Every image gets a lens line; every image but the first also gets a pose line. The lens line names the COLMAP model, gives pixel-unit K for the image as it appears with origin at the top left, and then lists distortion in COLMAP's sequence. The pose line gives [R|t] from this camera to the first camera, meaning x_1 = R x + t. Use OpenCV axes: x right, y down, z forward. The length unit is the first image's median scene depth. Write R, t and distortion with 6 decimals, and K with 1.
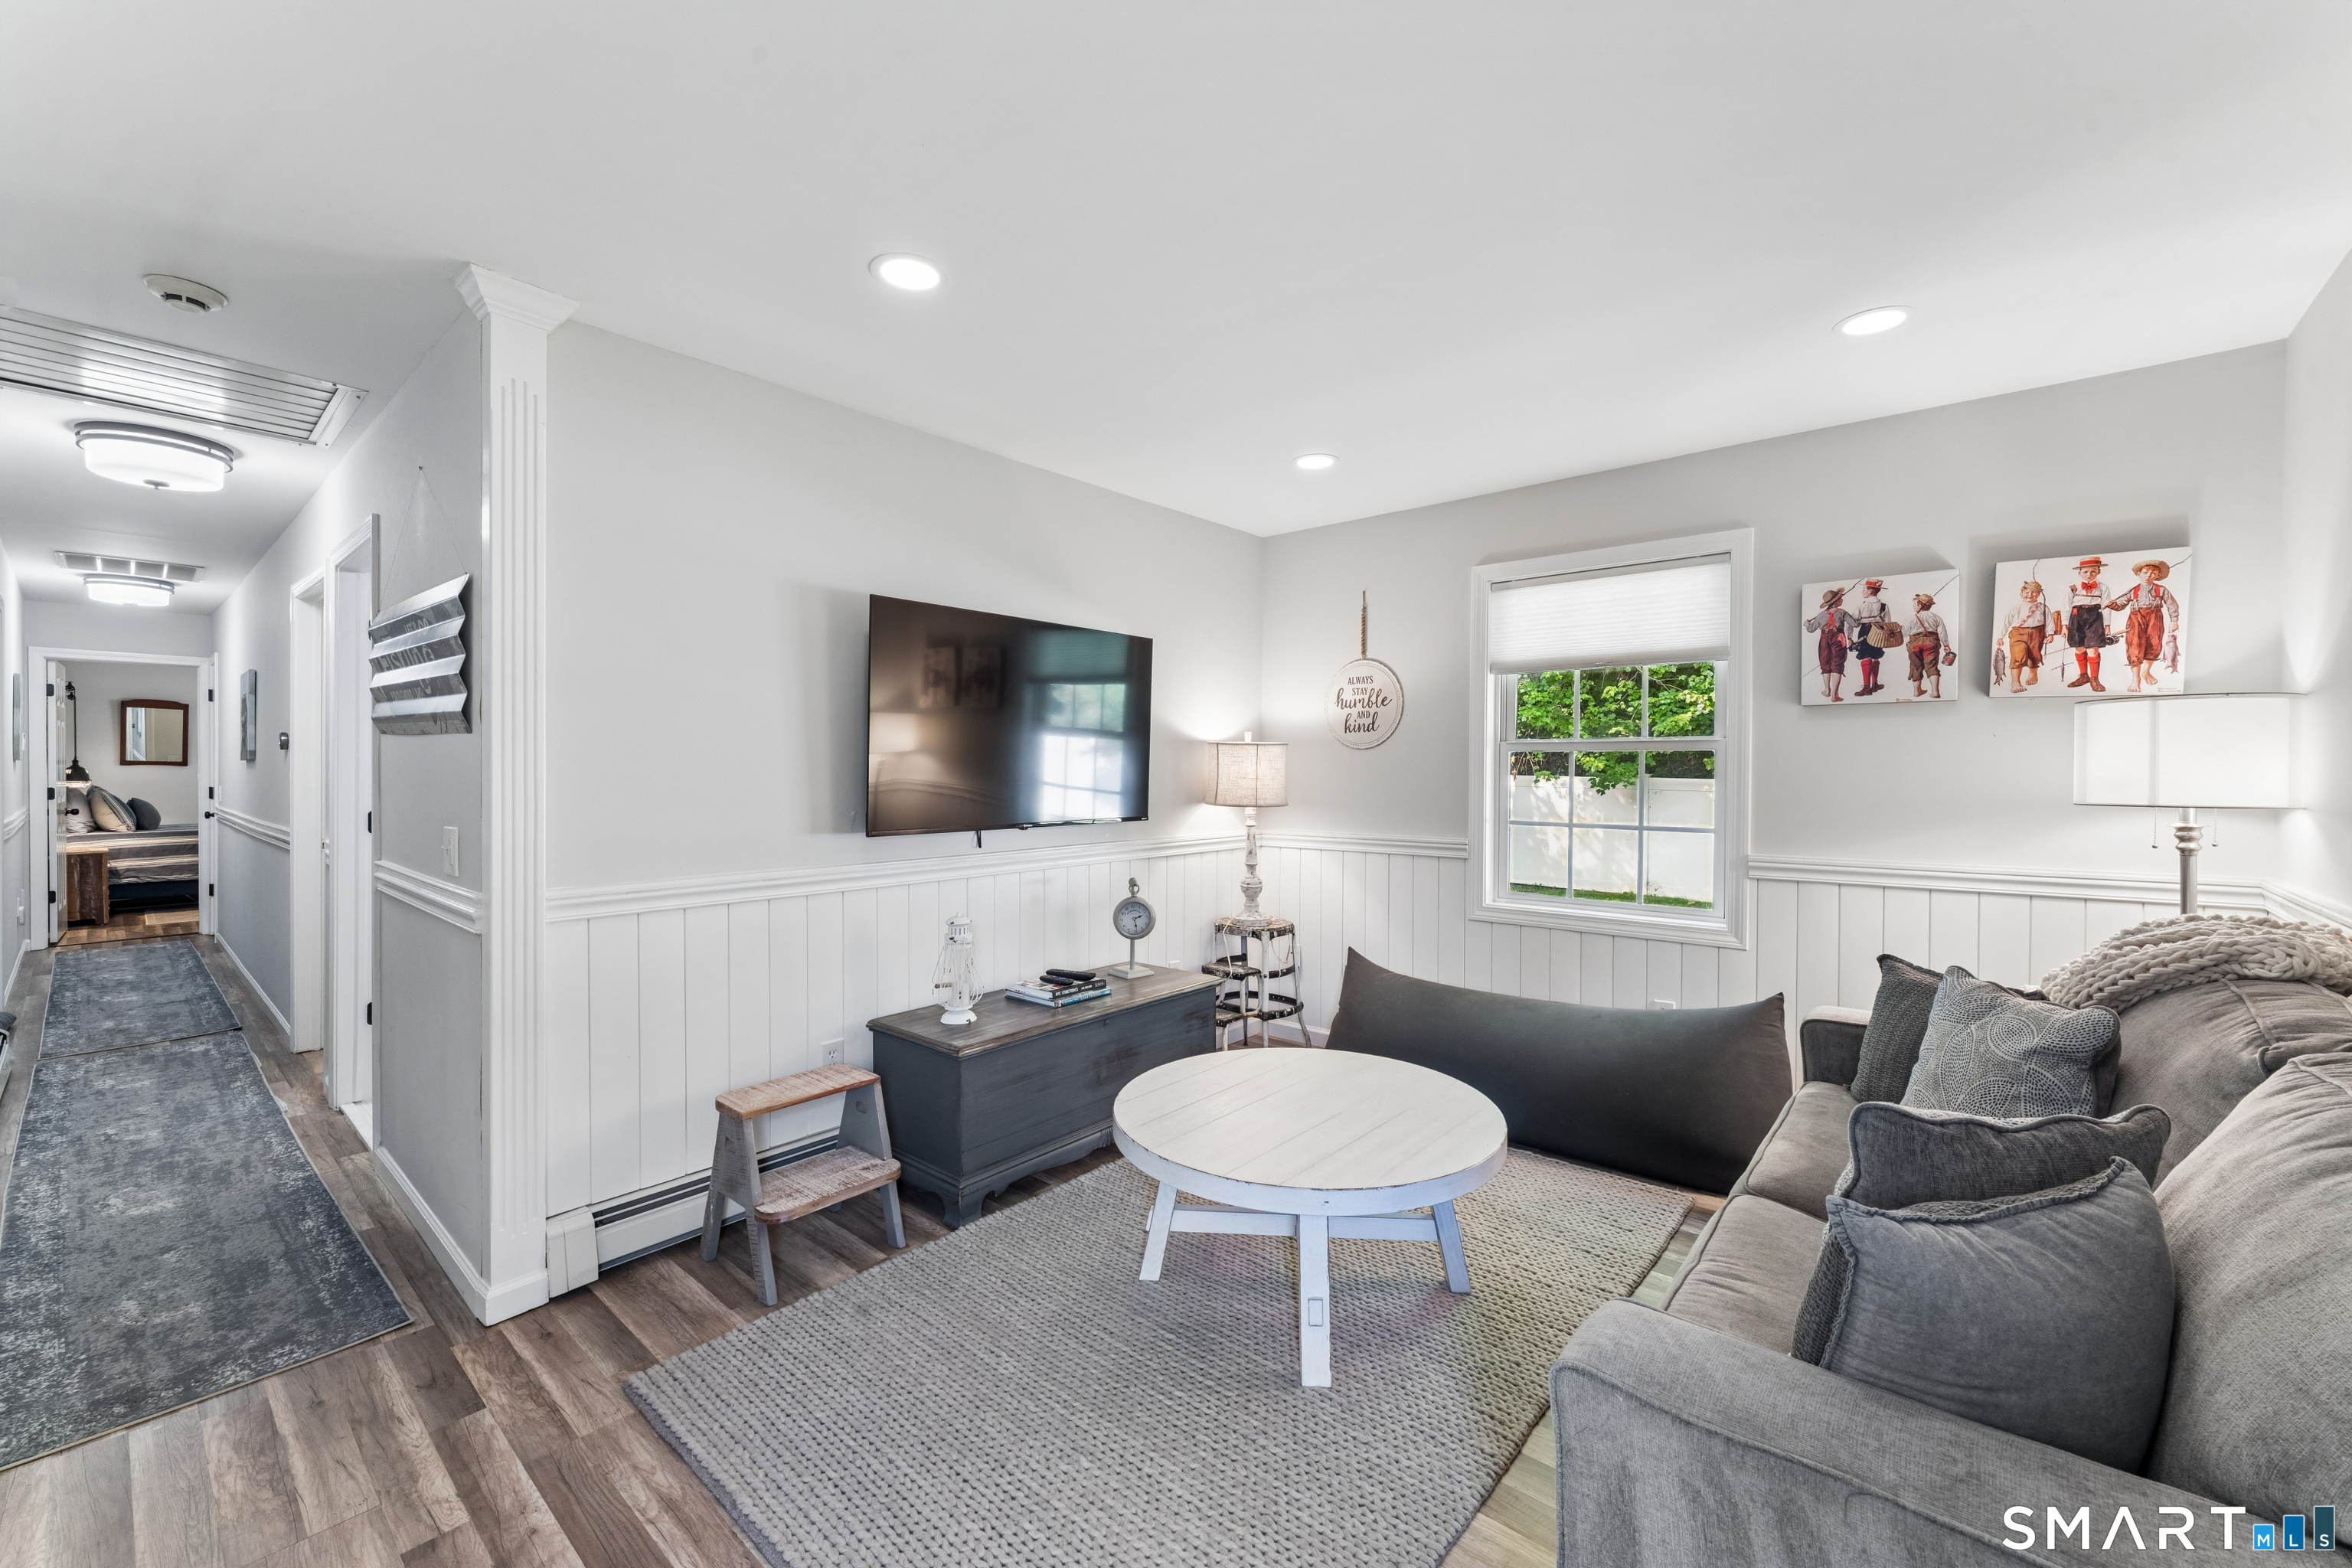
lens RADIAL K [[947.1, 0, 1185.4], [0, 947.1, 764.9], [0, 0, 1]] dist [-0.000514, -0.000940]
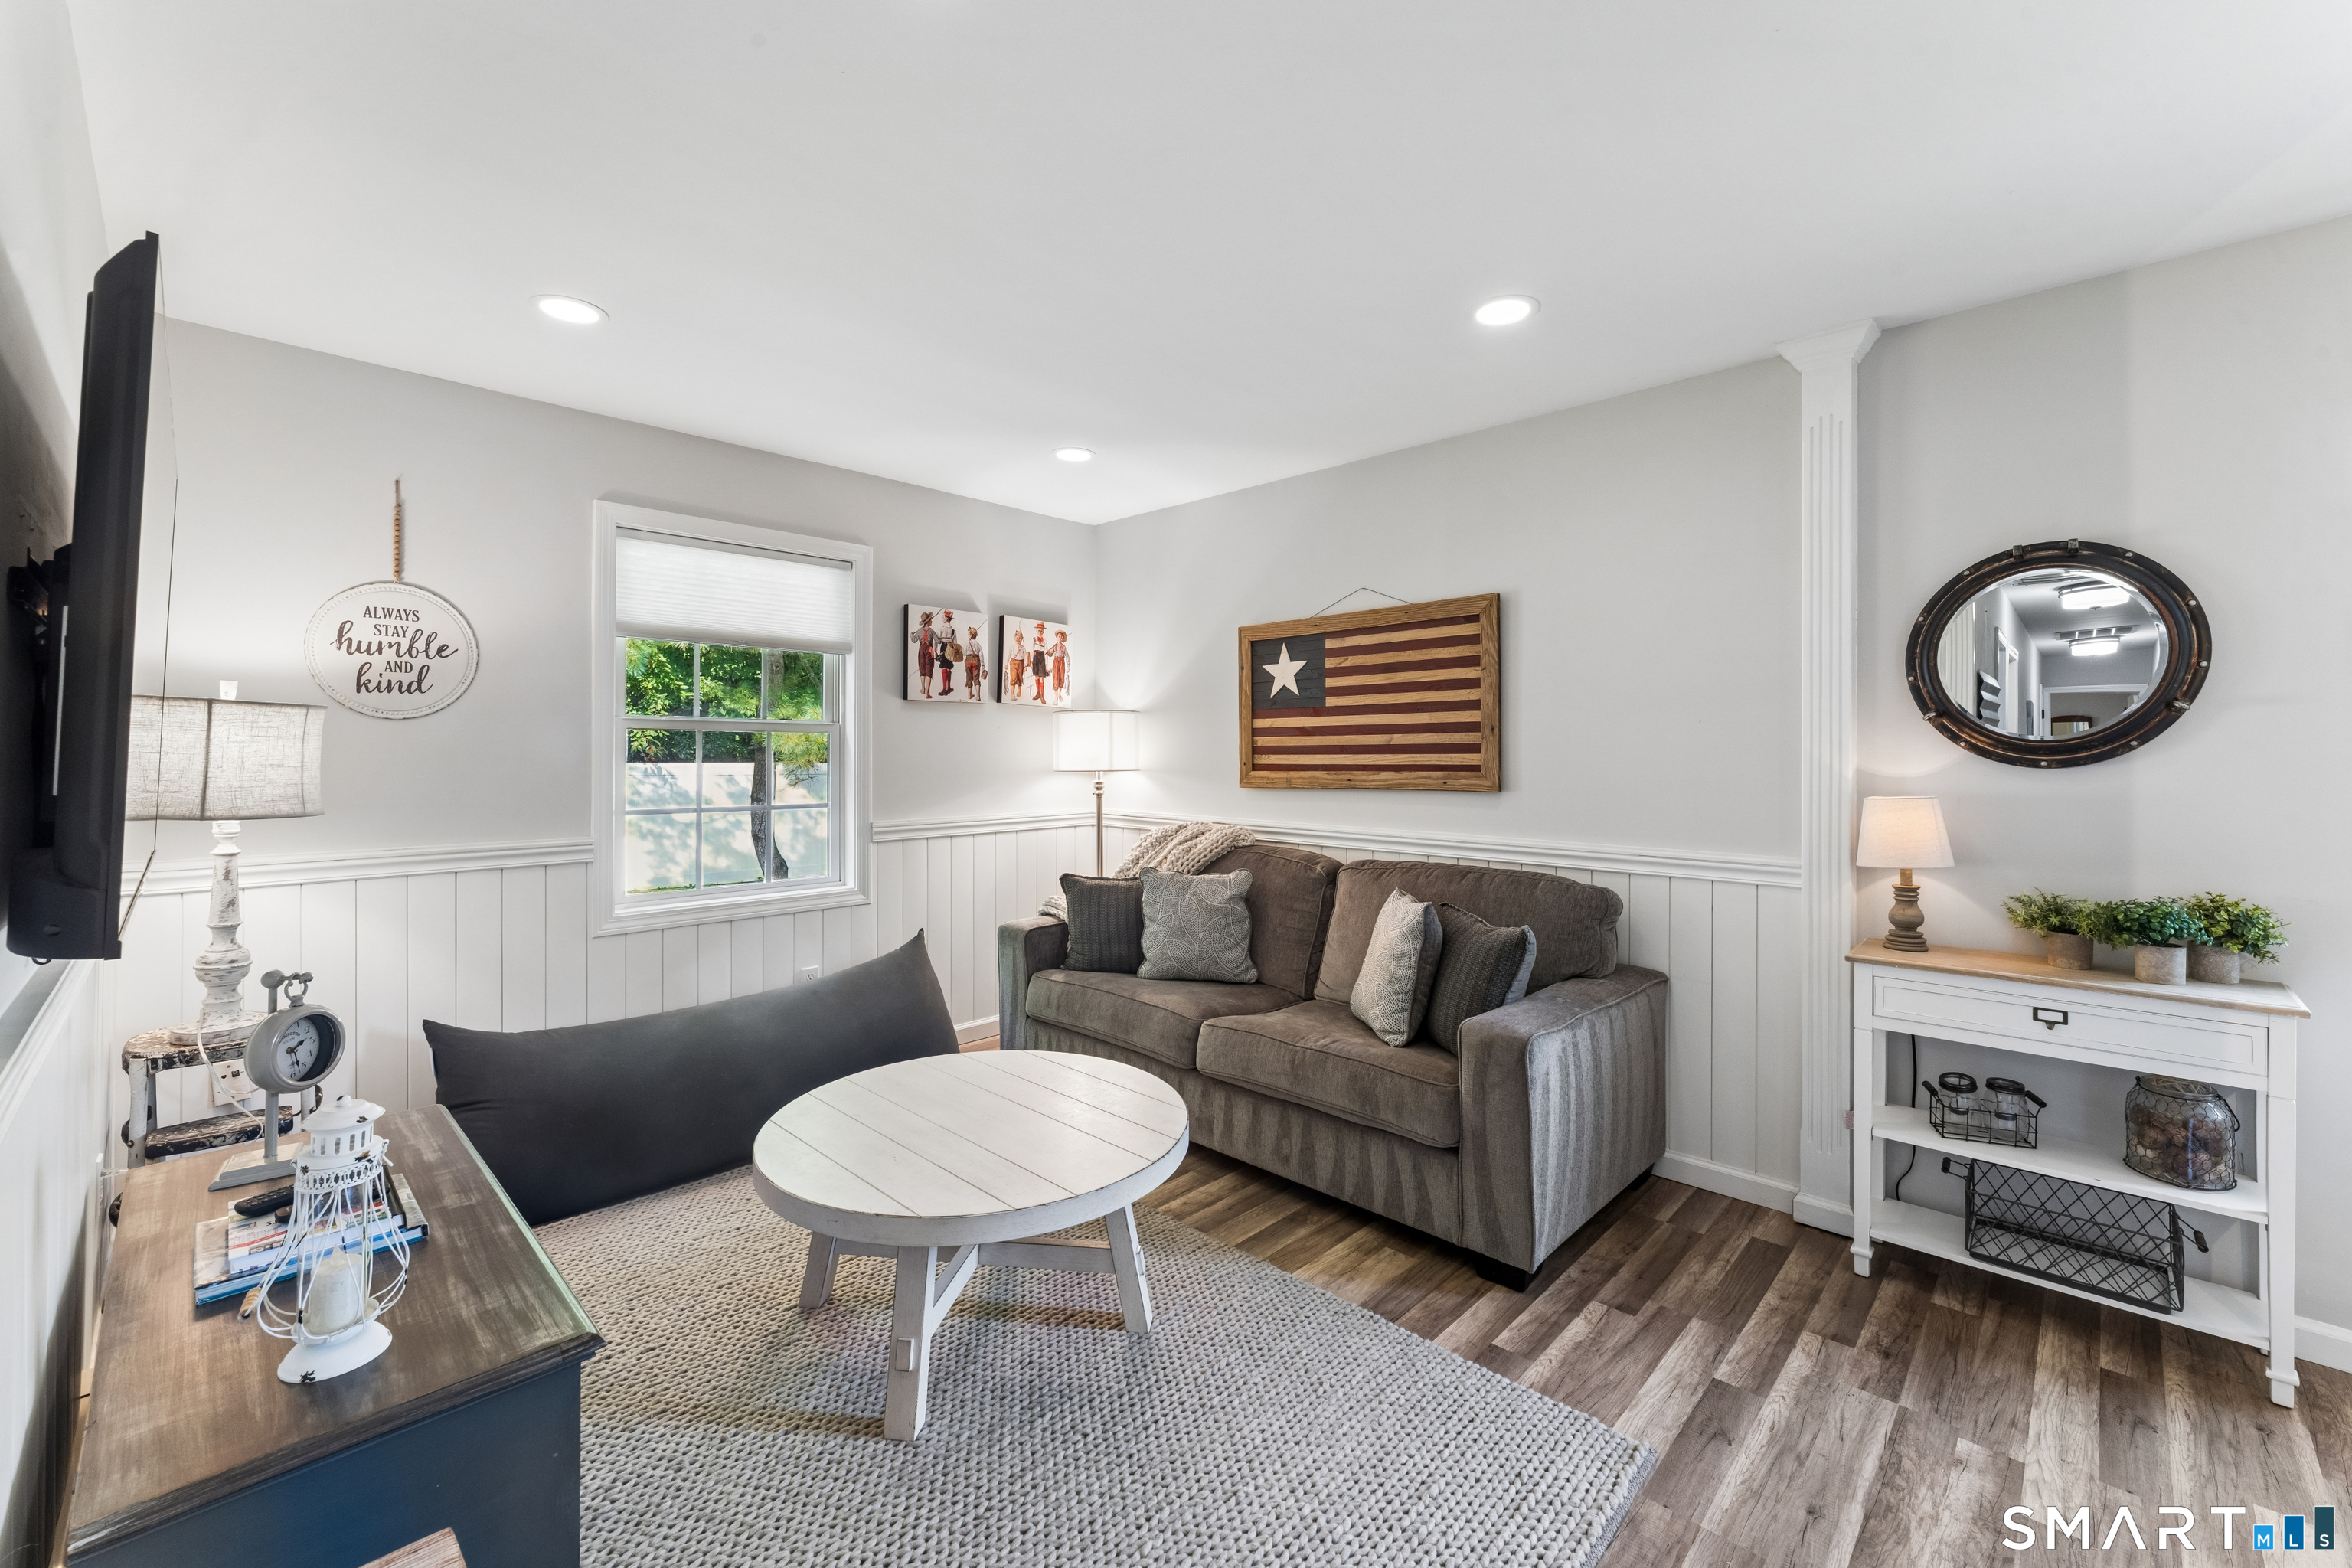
lens RADIAL K [[947.1, 0, 1268.4], [0, 947.1, 758.8], [0, 0, 1]] dist [-0.000514, -0.000940]
pose [[0.007504, -0.002983, 0.999967, -0.637058], [0.002887, 0.999991, 0.002962, 0.014273], [-0.999968, 0.002864, 0.007512, 0.538401]]
